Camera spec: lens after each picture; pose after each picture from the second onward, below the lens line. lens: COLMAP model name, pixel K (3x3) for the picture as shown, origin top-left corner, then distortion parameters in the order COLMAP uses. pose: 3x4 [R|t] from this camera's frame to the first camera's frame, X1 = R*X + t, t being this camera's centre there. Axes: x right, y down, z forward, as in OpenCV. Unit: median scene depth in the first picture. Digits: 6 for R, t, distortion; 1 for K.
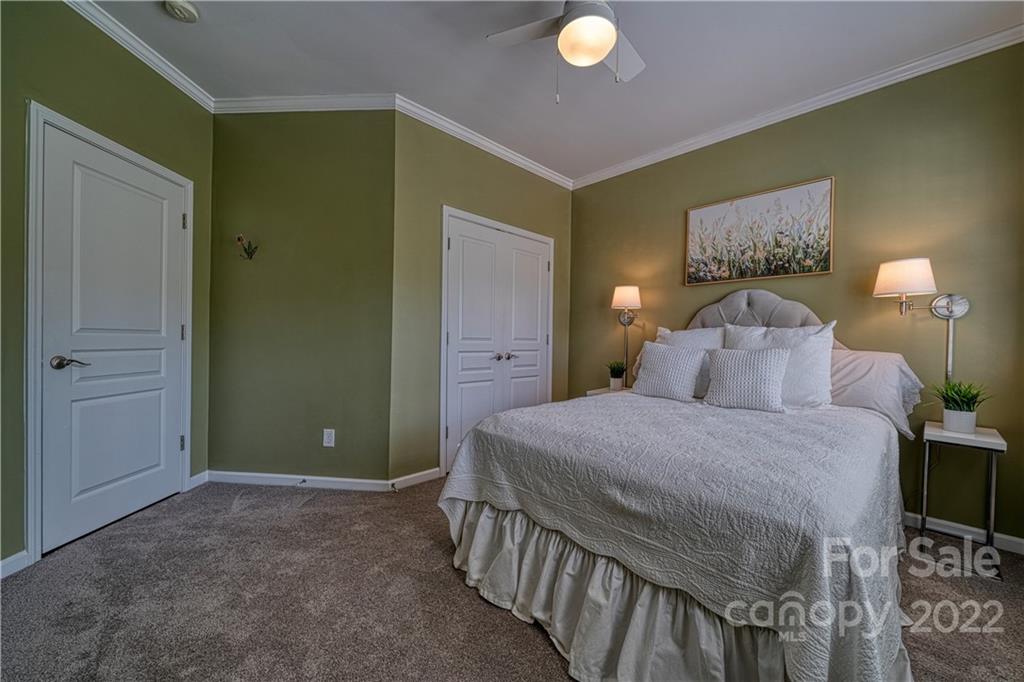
lens RADIAL K [[379.1, 0, 517.5], [0, 379.1, 343.4], [0, 0, 1]] dist [-0.002209, -0.000091]
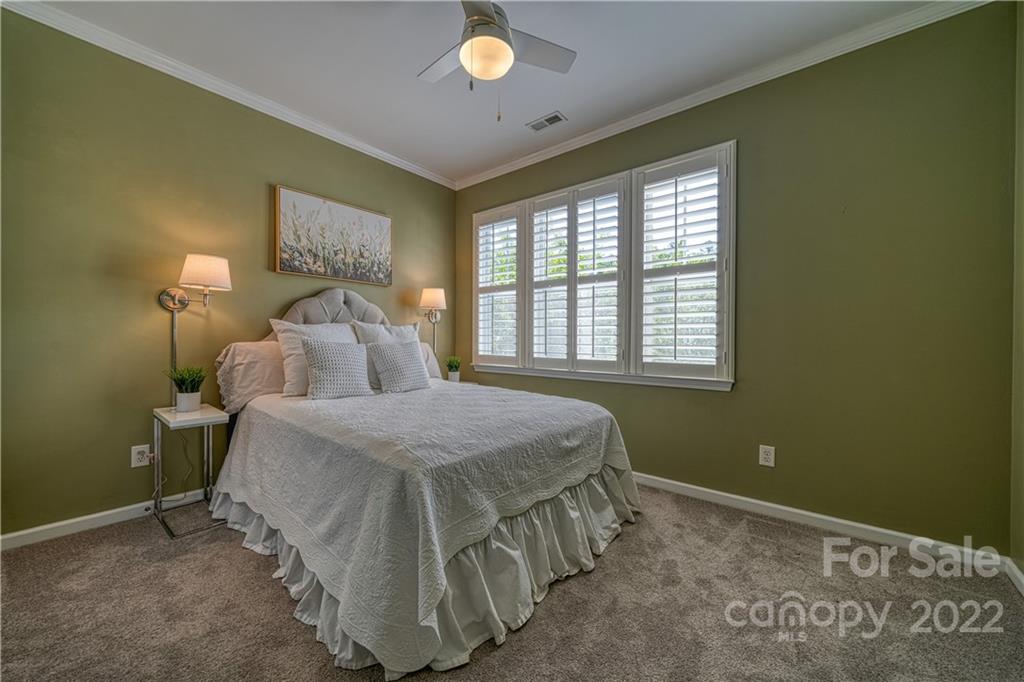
lens RADIAL K [[379.1, 0, 517.9], [0, 379.1, 340.8], [0, 0, 1]] dist [-0.002209, -0.000091]
pose [[-0.102843, -0.019037, 0.994515, -0.542813], [0.002086, 0.999811, 0.019354, -0.012365], [-0.994695, 0.004065, -0.102784, 0.617998]]
